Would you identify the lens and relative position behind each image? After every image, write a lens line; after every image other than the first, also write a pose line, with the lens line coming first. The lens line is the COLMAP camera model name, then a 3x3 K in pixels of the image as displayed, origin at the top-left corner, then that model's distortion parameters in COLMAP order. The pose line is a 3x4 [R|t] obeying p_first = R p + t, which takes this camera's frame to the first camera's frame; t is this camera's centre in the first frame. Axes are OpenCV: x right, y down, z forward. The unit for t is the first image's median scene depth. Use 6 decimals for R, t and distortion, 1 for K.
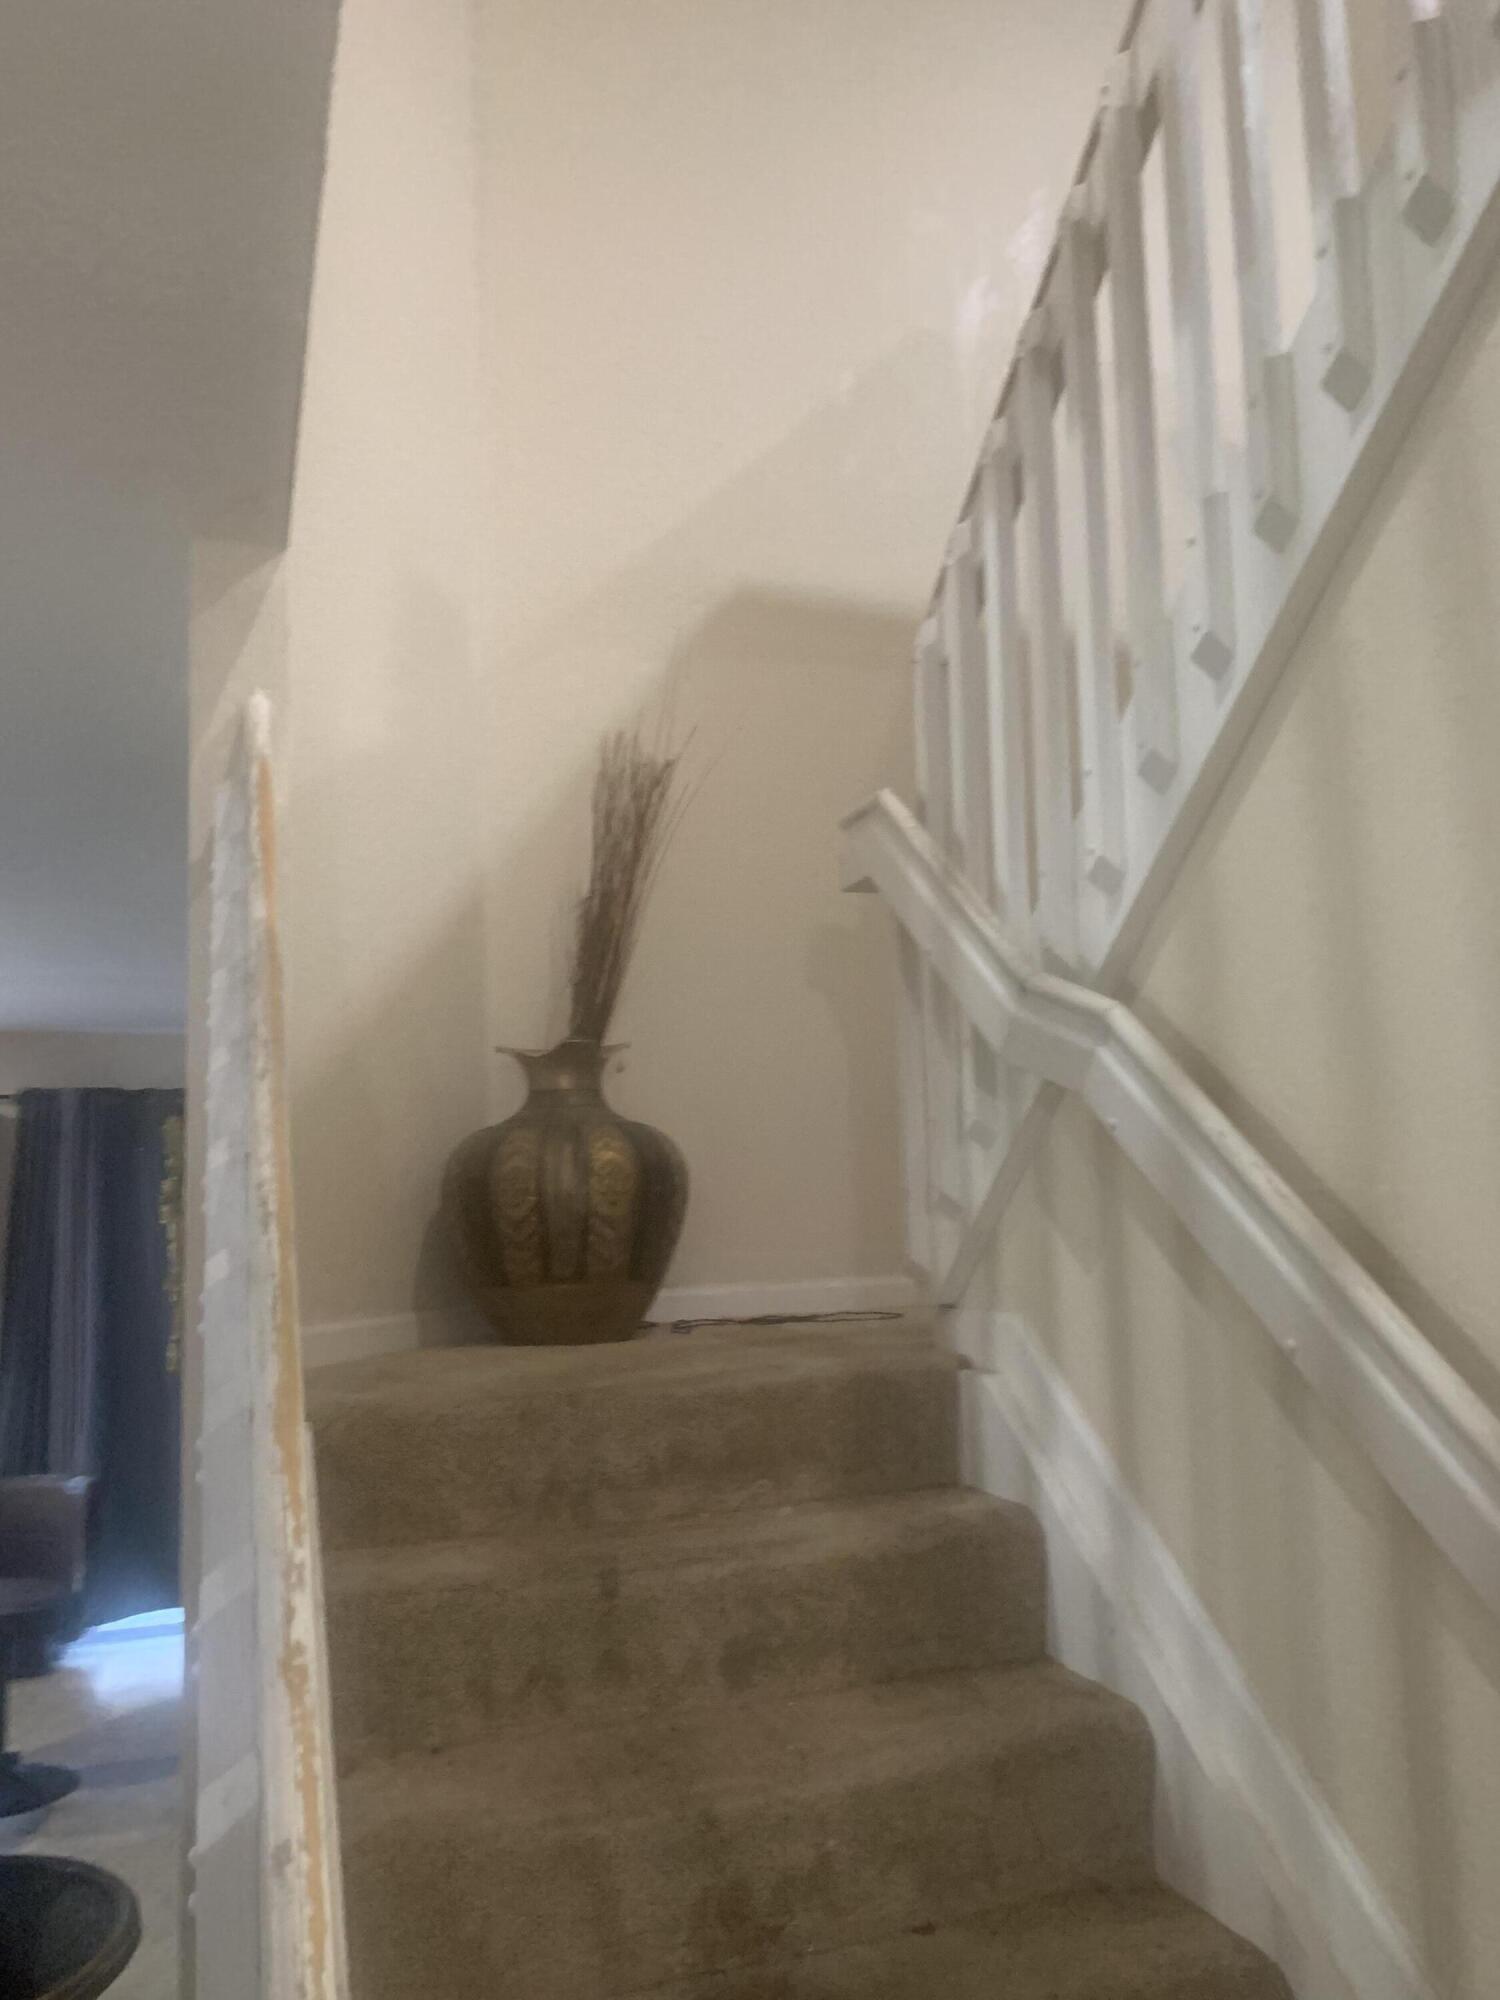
lens RADIAL K [[1511.5, 0, 744.4], [0, 1511.5, 1005.9], [0, 0, 1]] dist [0.005112, -0.004259]
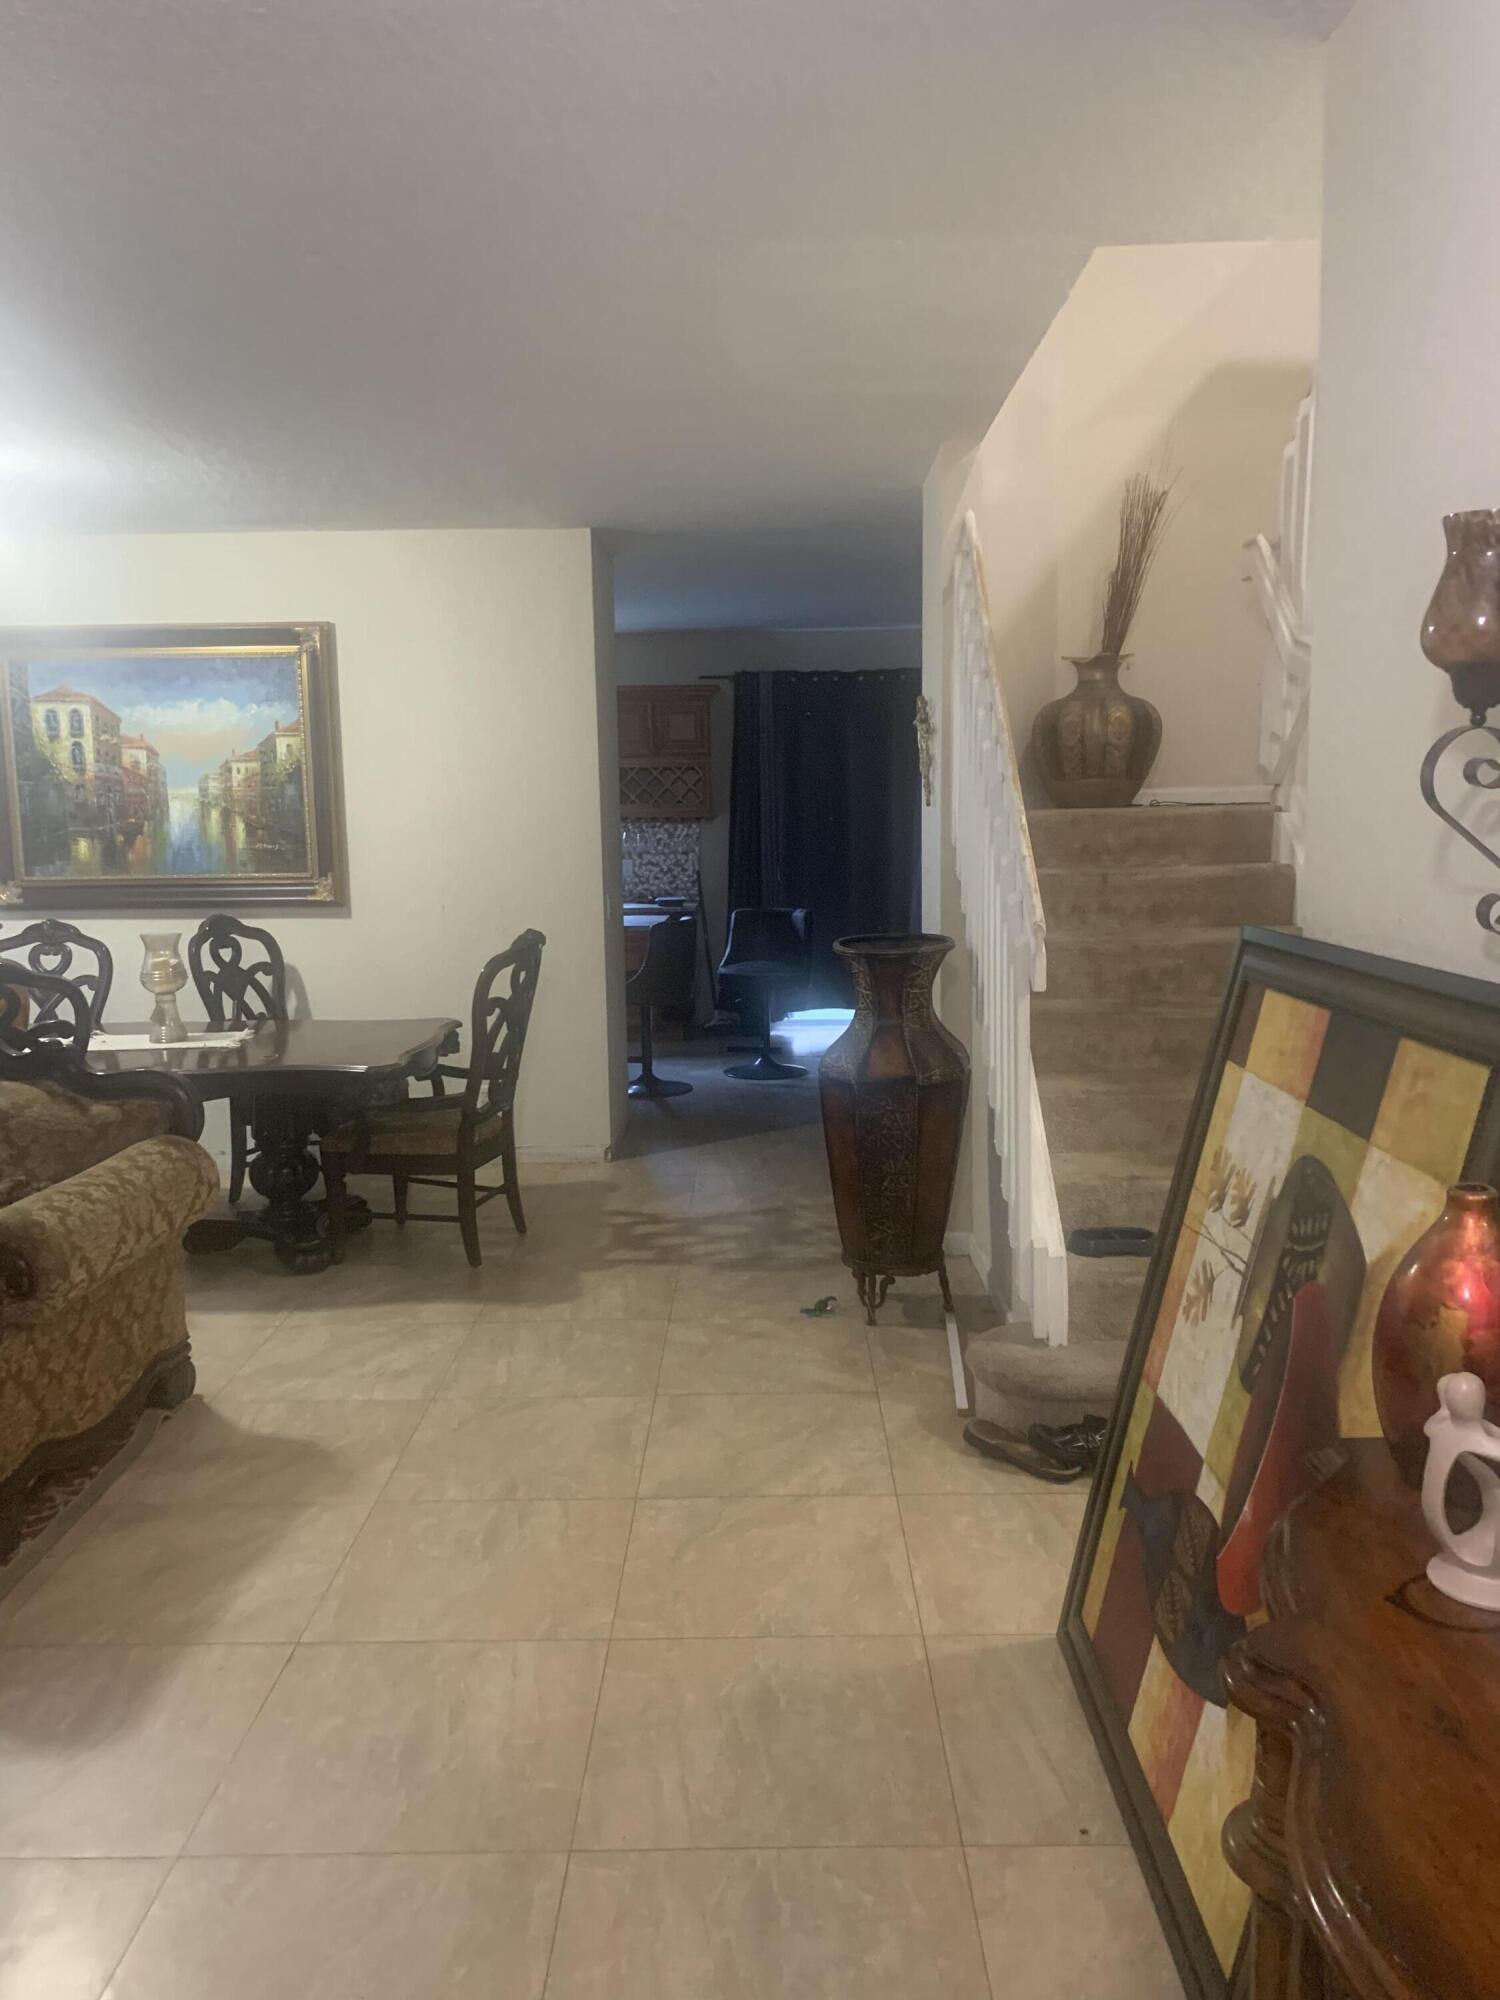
lens RADIAL K [[1511.5, 0, 739.9], [0, 1511.5, 1001.1], [0, 0, 1]] dist [0.005112, -0.004259]
pose [[0.939262, 0.070727, -0.335834, 0.131071], [0.023552, 0.962946, 0.268666, -0.079908], [0.342392, -0.260257, 0.902792, -1.015377]]
